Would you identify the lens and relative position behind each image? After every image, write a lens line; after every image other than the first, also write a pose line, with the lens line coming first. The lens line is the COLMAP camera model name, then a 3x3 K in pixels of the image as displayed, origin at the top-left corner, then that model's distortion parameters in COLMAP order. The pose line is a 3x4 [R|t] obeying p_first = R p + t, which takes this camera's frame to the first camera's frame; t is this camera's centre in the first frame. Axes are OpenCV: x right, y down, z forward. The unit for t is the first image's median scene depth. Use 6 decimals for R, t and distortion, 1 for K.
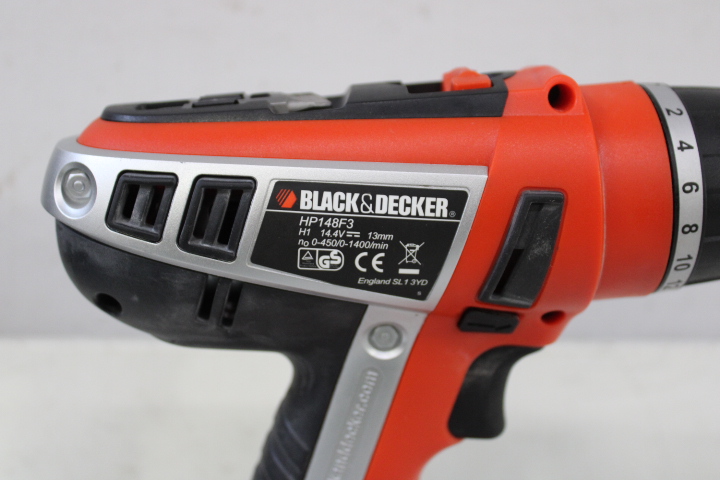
lens RADIAL K [[829.8, 0, 360.0], [0, 829.8, 240.0], [0, 0, 1]] dist [-0.090844, 0.072973]
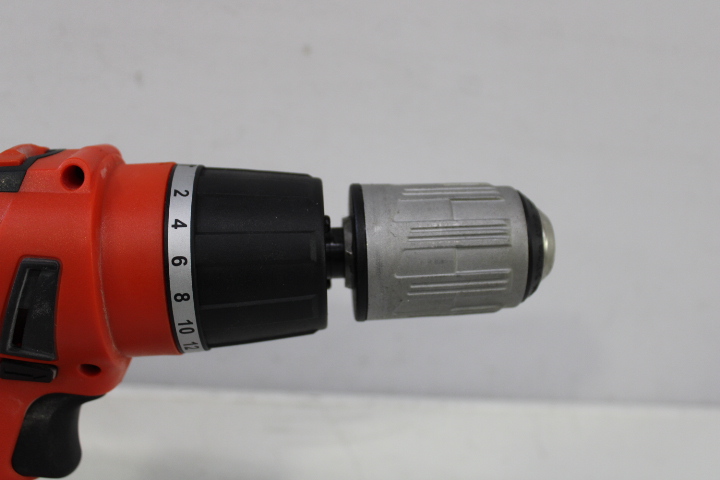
lens RADIAL K [[829.8, 0, 360.0], [0, 829.8, 240.0], [0, 0, 1]] dist [-0.090844, 0.072973]
pose [[0.996875, 0.044581, 0.065213, 0.571353], [-0.041510, 0.997998, -0.047713, -0.048434], [-0.067209, 0.044857, 0.996730, -0.155522]]
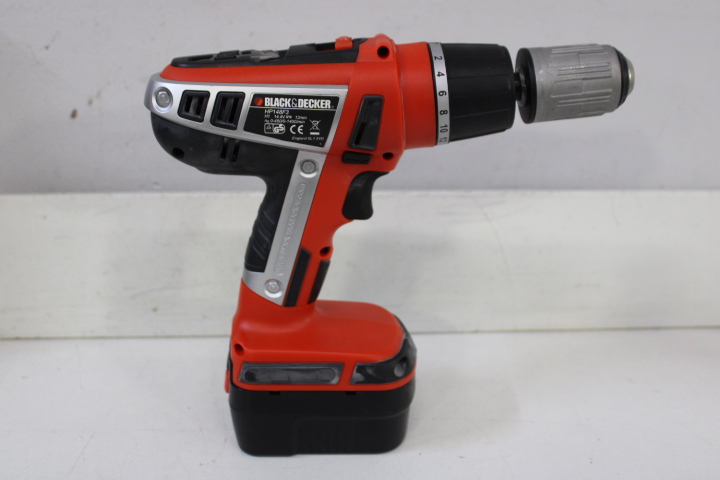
lens RADIAL K [[786.0, 0, 360.0], [0, 786.0, 240.0], [0, 0, 1]] dist [-0.097087, 0.035107]
pose [[0.999873, -0.015715, 0.002754, 0.169249], [0.015269, 0.992611, 0.120375, 0.069657], [-0.004625, -0.120318, 0.992725, -1.118427]]
